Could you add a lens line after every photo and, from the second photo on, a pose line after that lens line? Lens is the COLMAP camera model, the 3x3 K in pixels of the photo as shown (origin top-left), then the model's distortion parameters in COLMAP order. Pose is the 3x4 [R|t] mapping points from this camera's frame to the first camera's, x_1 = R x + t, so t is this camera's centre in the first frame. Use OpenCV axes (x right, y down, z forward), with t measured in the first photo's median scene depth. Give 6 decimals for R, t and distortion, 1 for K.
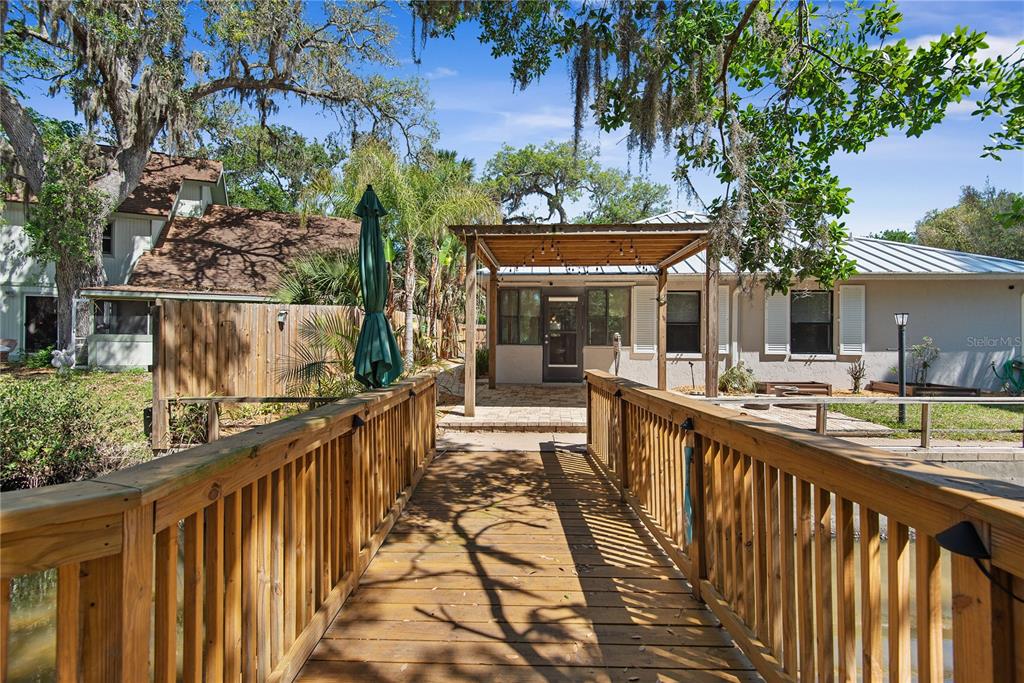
lens RADIAL K [[459.7, 0, 516.7], [0, 459.7, 341.1], [0, 0, 1]] dist [0.029453, -0.022792]
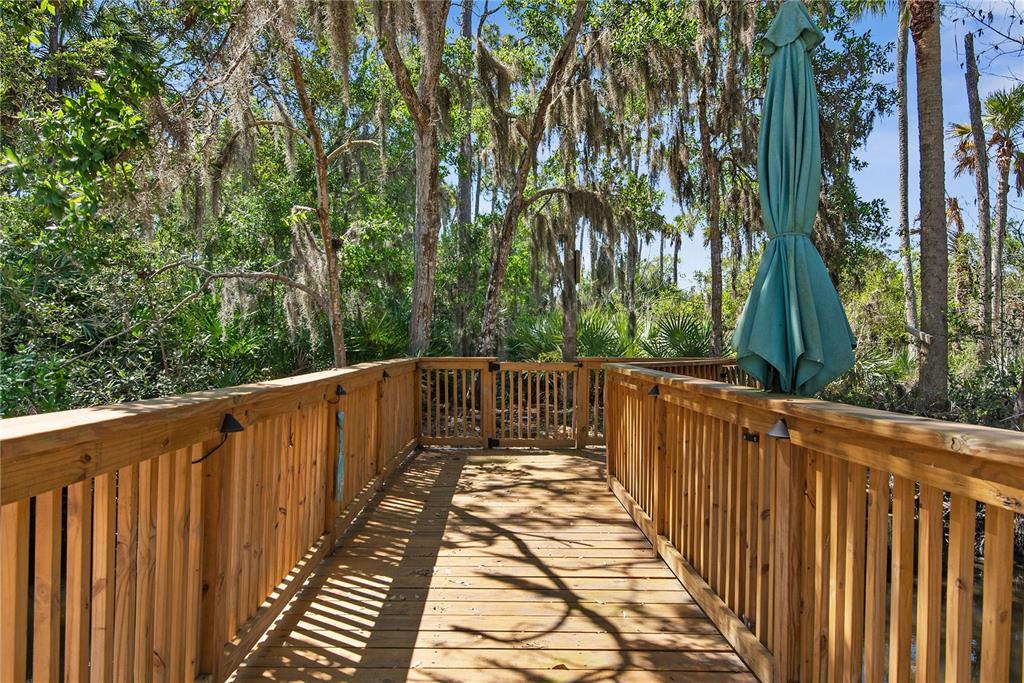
lens RADIAL K [[629.4, 0, 516.4], [0, 629.4, 343.9], [0, 0, 1]] dist [0.029420, -0.022800]
pose [[-0.999881, -0.005104, -0.014579, -0.002639], [-0.004974, 0.999948, -0.008939, 0.061396], [0.014624, -0.008865, -0.999854, 1.635168]]
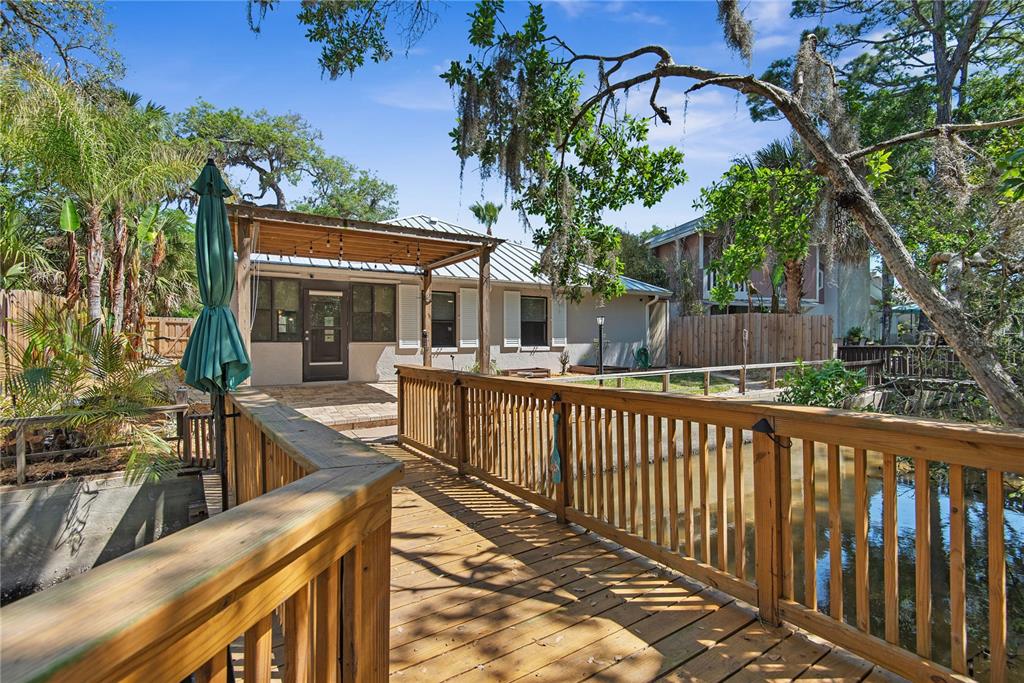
lens RADIAL K [[459.7, 0, 516.7], [0, 459.7, 341.1], [0, 0, 1]] dist [0.029453, -0.022792]
pose [[0.823980, -0.011020, 0.566511, -0.335606], [0.005387, 0.999918, 0.011616, -0.003600], [-0.566593, -0.006519, 0.823972, -0.042215]]
